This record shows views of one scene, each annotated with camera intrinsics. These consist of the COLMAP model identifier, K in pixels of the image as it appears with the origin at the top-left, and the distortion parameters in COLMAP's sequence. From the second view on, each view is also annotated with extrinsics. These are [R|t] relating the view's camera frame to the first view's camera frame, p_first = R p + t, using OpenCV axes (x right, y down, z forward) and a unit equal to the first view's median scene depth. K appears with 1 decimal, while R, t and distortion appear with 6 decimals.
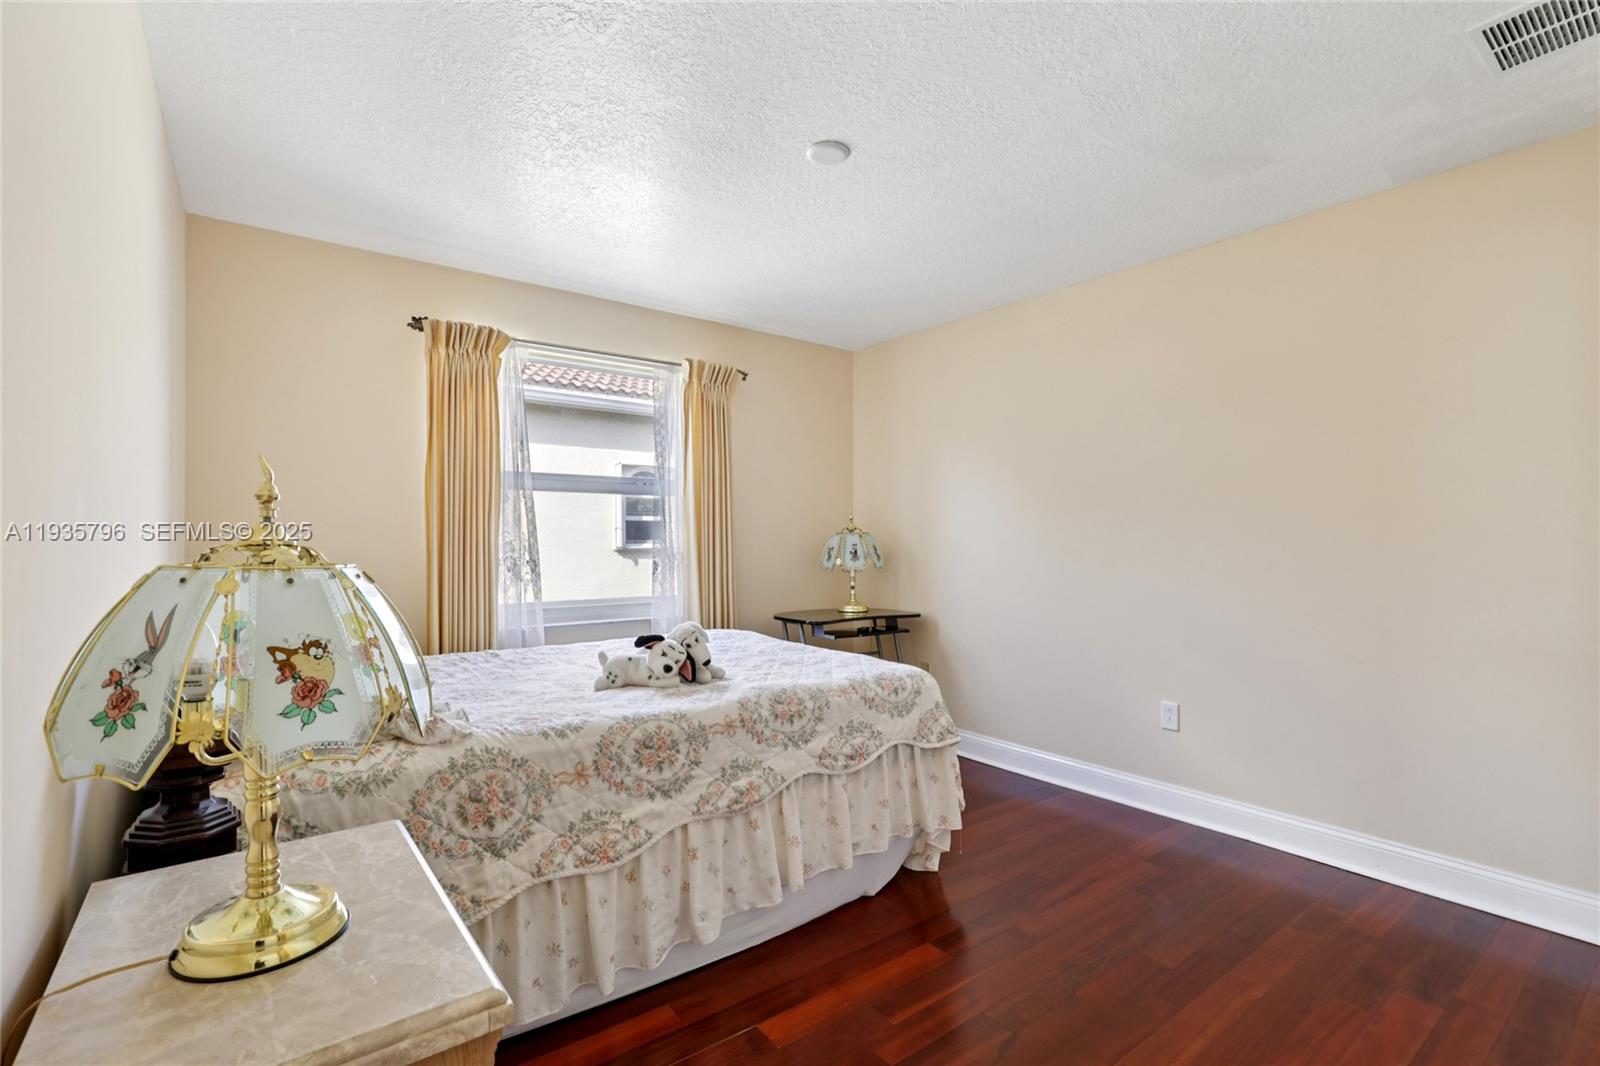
lens RADIAL K [[731.5, 0, 794.5], [0, 731.5, 543.5], [0, 0, 1]] dist [-0.016612, 0.006875]
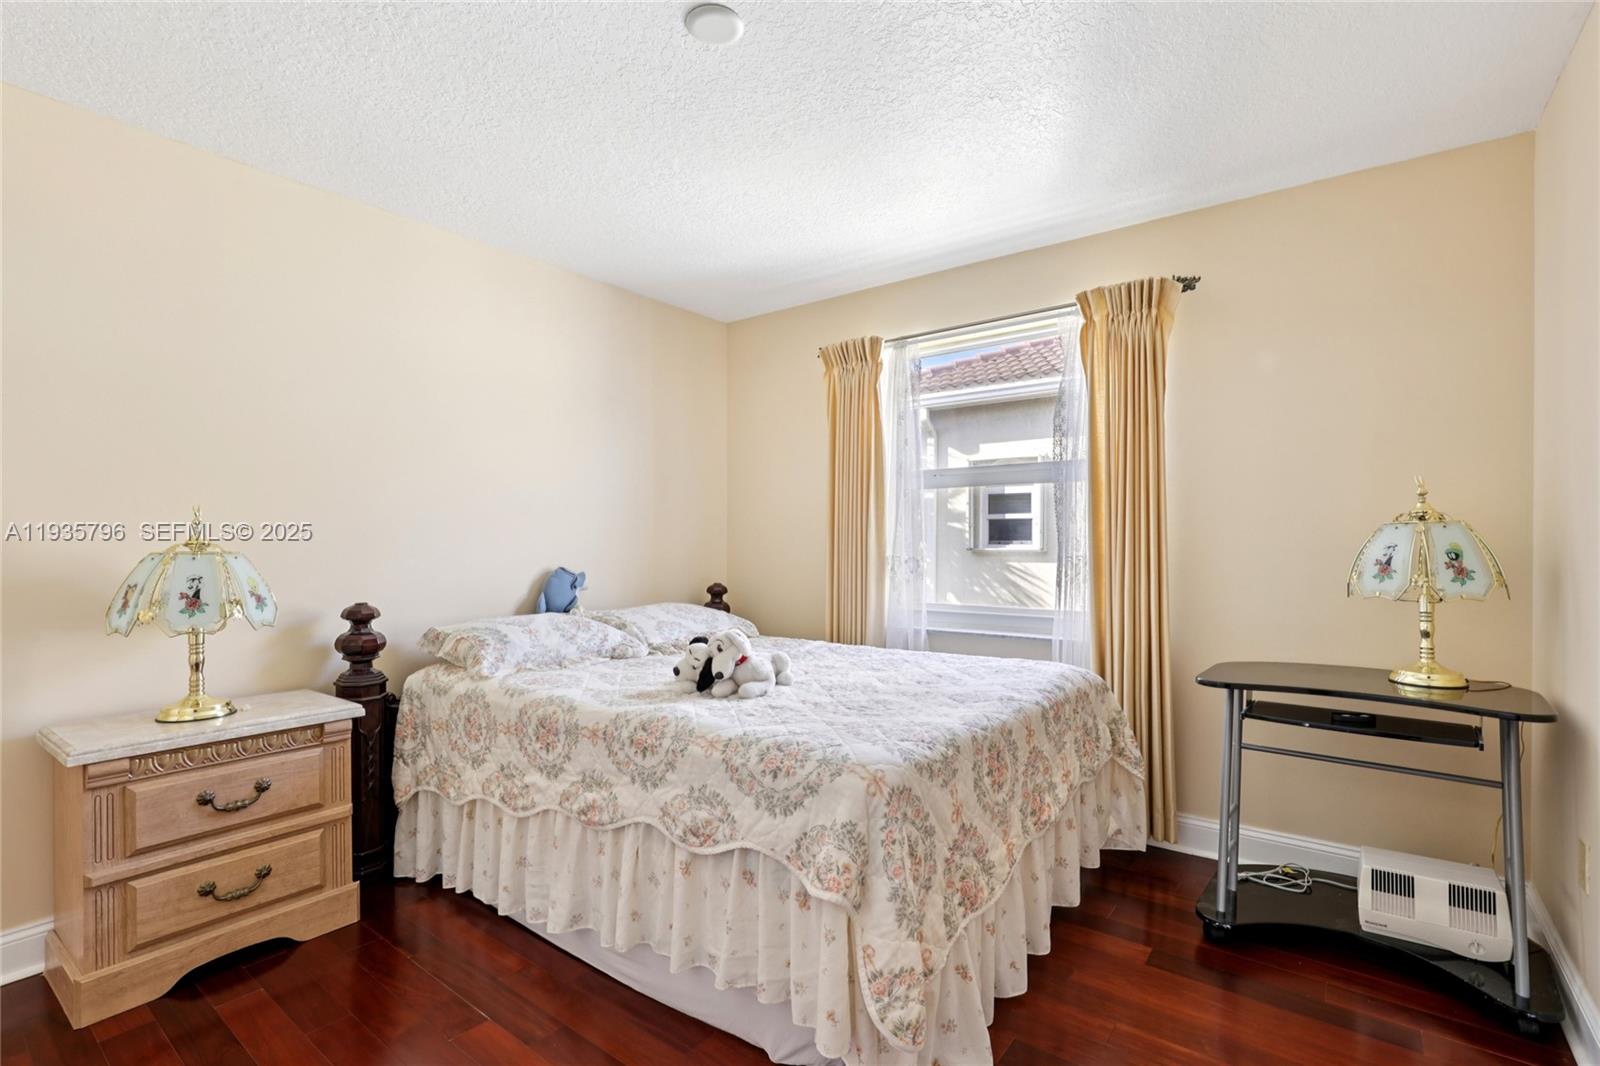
lens RADIAL K [[731.5, 0, 795.5], [0, 731.5, 533.7], [0, 0, 1]] dist [-0.016612, 0.006875]
pose [[0.268096, -0.011269, -0.963326, 0.845694], [0.000571, 0.999933, -0.011539, -0.002777], [0.963392, 0.002544, 0.268084, 0.923836]]
